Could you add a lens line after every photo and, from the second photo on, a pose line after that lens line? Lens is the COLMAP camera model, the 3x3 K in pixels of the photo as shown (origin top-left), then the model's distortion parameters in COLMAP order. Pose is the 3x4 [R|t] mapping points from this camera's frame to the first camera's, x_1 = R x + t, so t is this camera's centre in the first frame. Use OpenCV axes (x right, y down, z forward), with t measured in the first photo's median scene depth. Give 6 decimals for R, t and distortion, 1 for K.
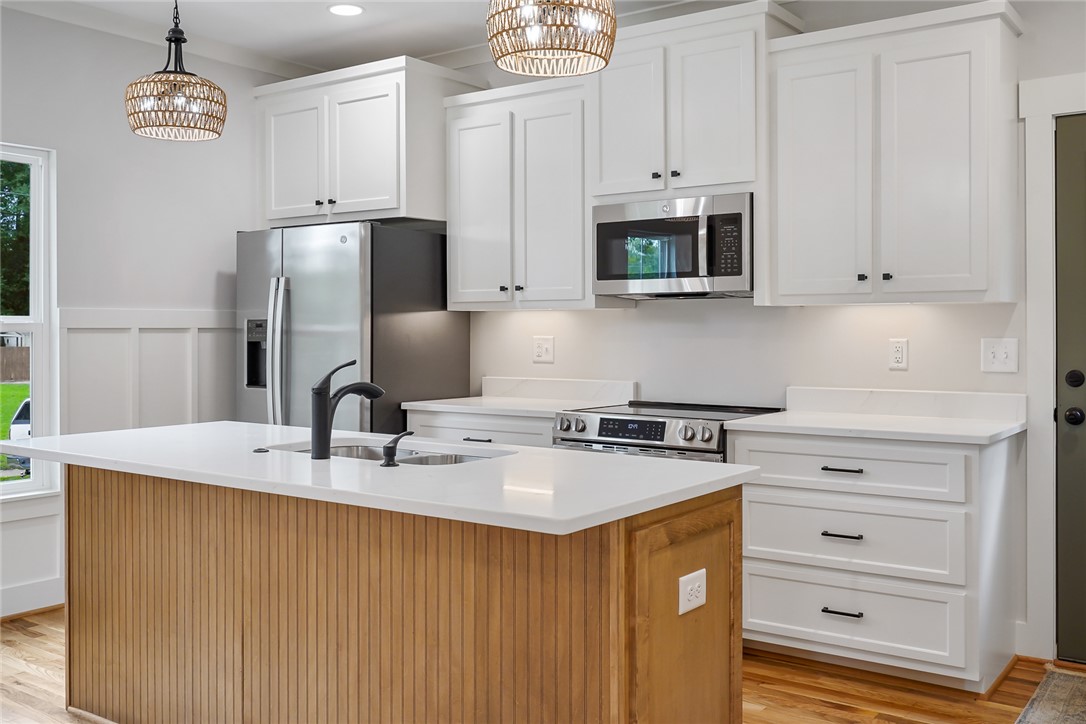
lens RADIAL K [[1027.2, 0, 541.1], [0, 1027.2, 335.0], [0, 0, 1]] dist [-0.006814, -0.006330]
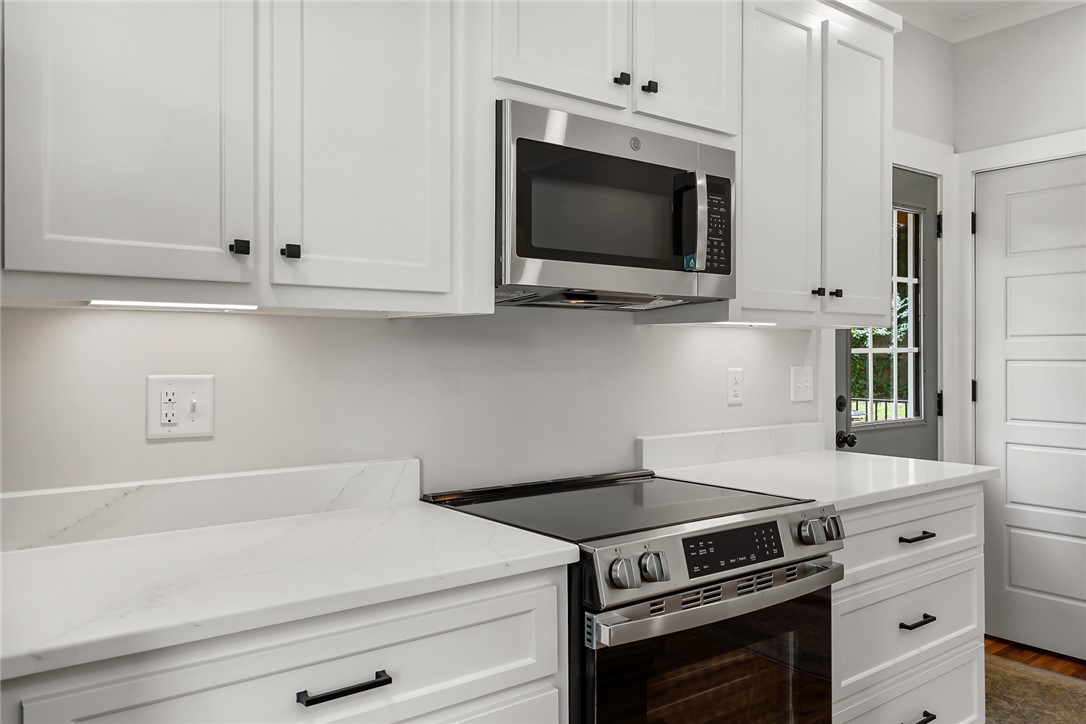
lens RADIAL K [[800.5, 0, 543.0], [0, 800.5, 362.0], [0, 0, 1]] dist [-0.003018, -0.000818]
pose [[0.292759, -0.006910, 0.956161, -0.326224], [0.006911, 0.999963, 0.005110, -0.005955], [-0.956161, 0.005112, 0.292796, 0.958696]]
